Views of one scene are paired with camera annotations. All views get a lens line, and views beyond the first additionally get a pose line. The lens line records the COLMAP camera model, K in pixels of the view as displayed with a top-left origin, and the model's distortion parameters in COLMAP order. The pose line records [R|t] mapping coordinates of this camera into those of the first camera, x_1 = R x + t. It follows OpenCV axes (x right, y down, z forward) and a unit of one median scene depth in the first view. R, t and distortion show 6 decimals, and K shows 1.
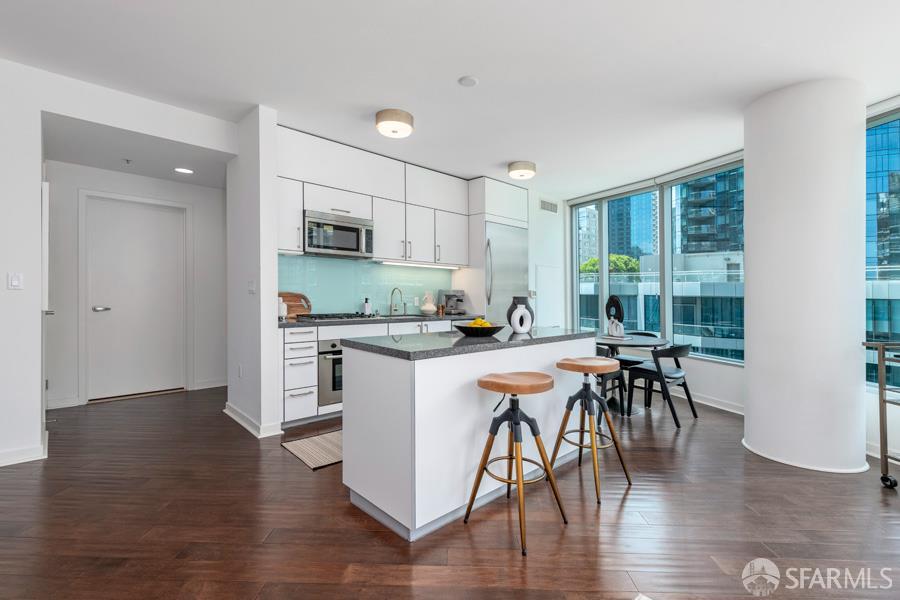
lens RADIAL K [[399.7, 0, 456.4], [0, 399.7, 292.1], [0, 0, 1]] dist [0.005741, -0.000154]
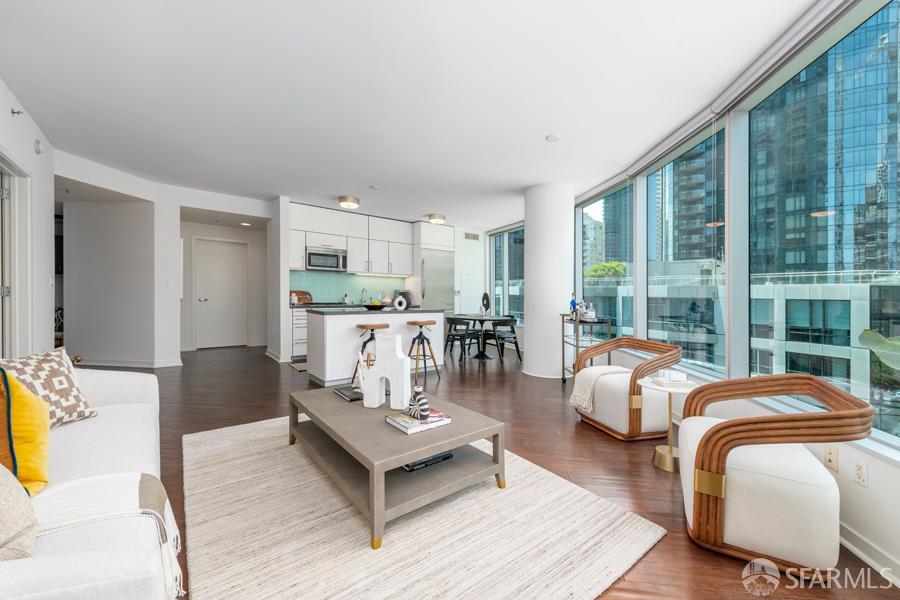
lens RADIAL K [[342.5, 0, 455.2], [0, 342.5, 294.8], [0, 0, 1]] dist [0.002455, -0.000101]
pose [[0.997458, 0.000486, -0.071249, 0.372181], [-0.000427, 1.000000, 0.000845, 0.016610], [0.071249, -0.000812, 0.997458, -0.475297]]
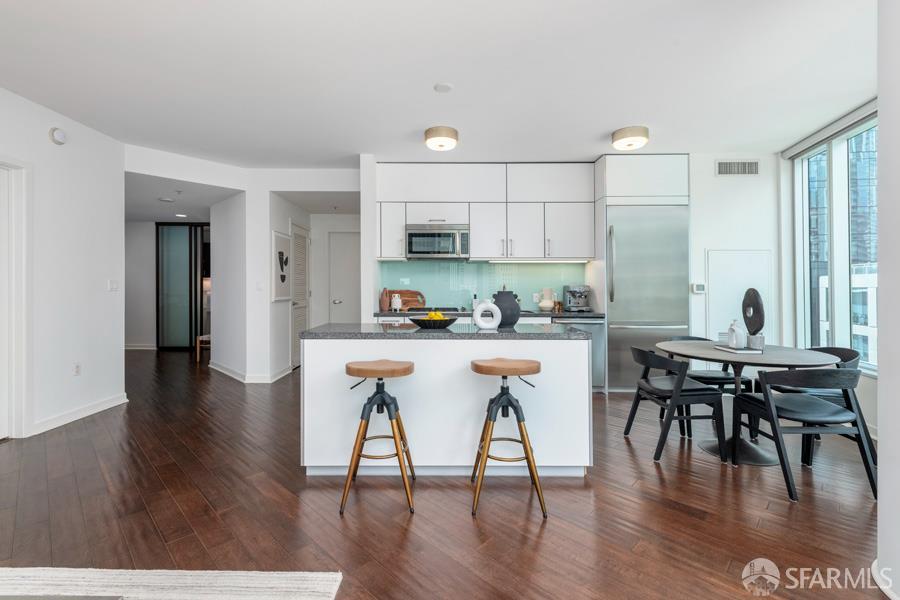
lens RADIAL K [[399.7, 0, 445.2], [0, 399.7, 290.6], [0, 0, 1]] dist [0.005741, -0.000154]
pose [[0.722817, -0.011527, -0.690943, 0.494612], [0.011689, 0.999922, -0.004454, 0.008198], [0.690940, -0.004857, 0.722896, 0.153629]]
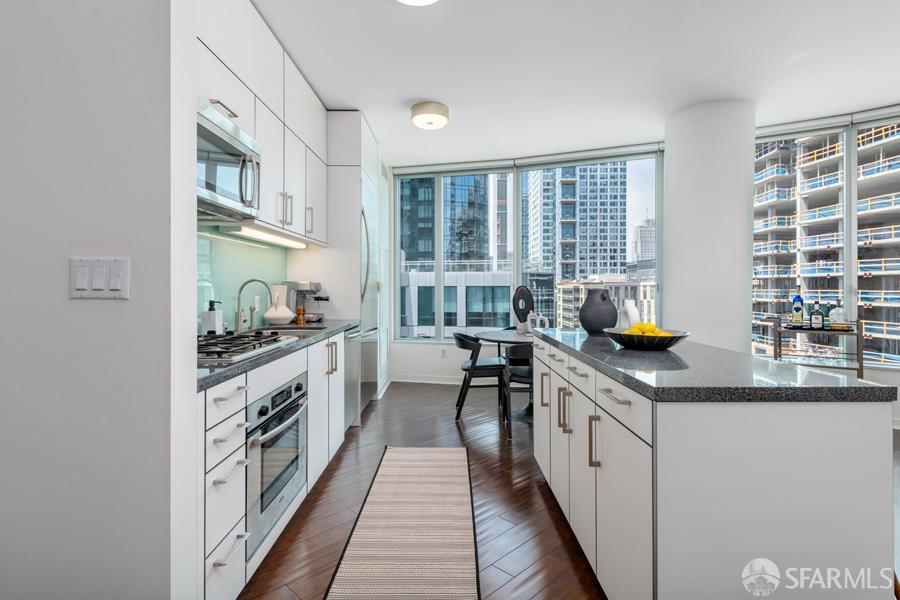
lens RADIAL K [[460.8, 0, 433.3], [0, 460.8, 285.8], [0, 0, 1]] dist [0.004840, 0.000164]
pose [[0.728808, -0.015377, 0.684545, -0.440697], [0.011213, 0.999882, 0.010522, -0.006752], [-0.684626, 0.000007, 0.728895, 0.423148]]
